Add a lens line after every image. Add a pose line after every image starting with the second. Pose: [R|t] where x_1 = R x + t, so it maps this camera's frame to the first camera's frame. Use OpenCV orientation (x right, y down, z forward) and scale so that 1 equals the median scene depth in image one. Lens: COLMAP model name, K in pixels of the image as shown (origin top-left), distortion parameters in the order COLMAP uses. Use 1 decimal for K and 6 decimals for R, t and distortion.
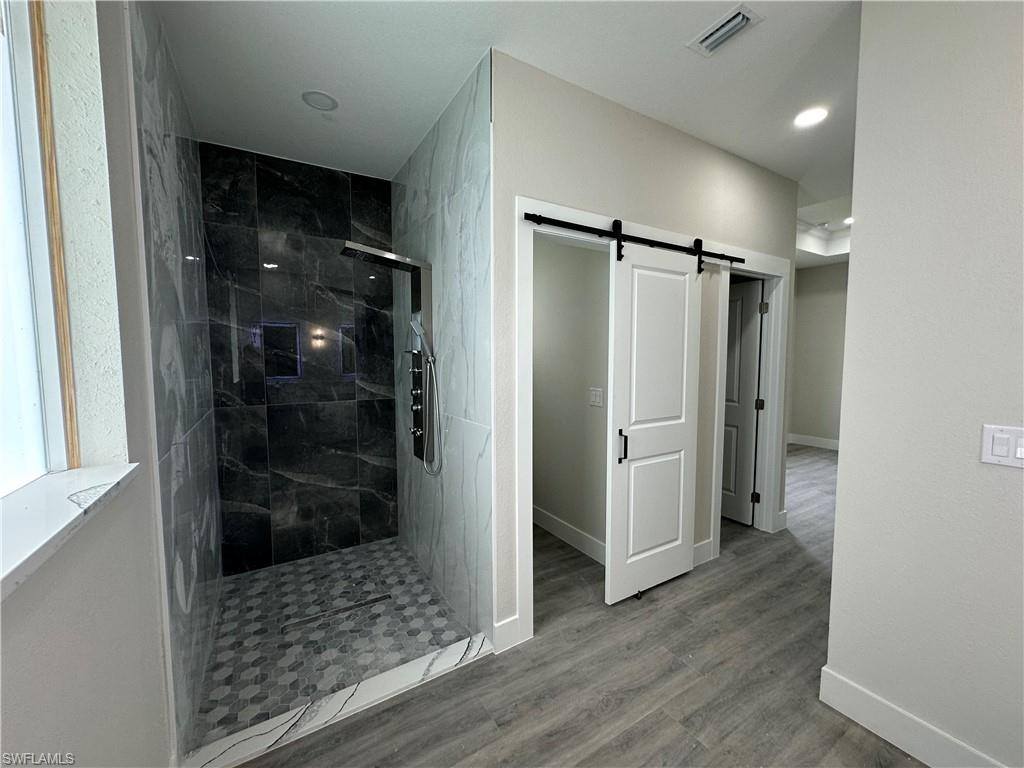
lens RADIAL K [[408.3, 0, 512.0], [0, 408.3, 384.0], [0, 0, 1]] dist [-0.004195, -0.000013]
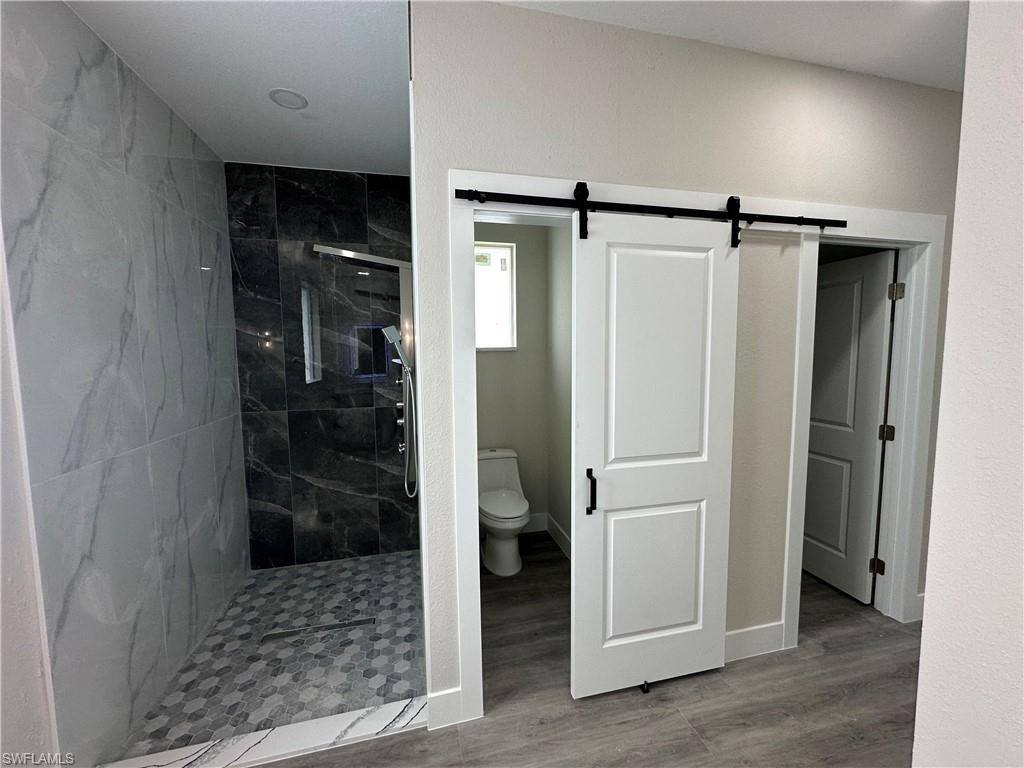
lens RADIAL K [[408.3, 0, 512.0], [0, 408.3, 384.0], [0, 0, 1]] dist [-0.004195, -0.000013]
pose [[0.952943, 0.017537, -0.302640, 0.263511], [-0.014056, 0.999808, 0.013678, -0.039526], [0.302822, -0.008780, 0.953007, 0.197070]]
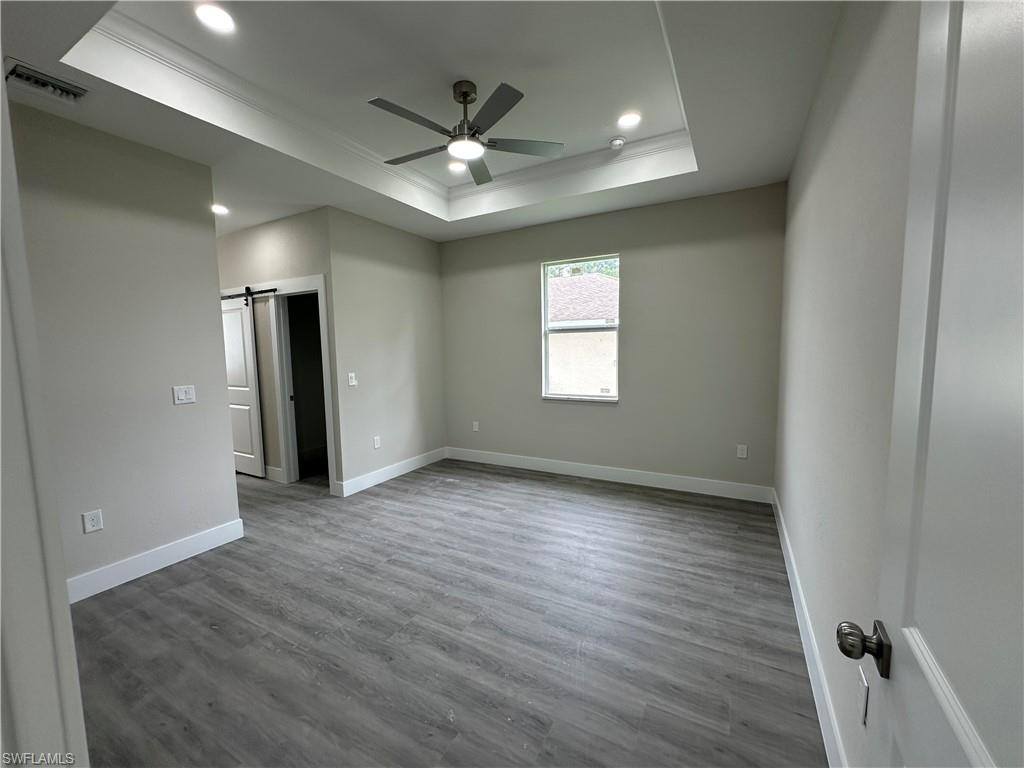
lens RADIAL K [[408.3, 0, 512.0], [0, 408.3, 384.0], [0, 0, 1]] dist [-0.004195, -0.000013]
pose [[0.499247, 0.072898, -0.863388, 2.437354], [-0.045844, 0.997281, 0.057694, -0.084849], [0.865246, 0.010778, 0.501231, 1.048151]]
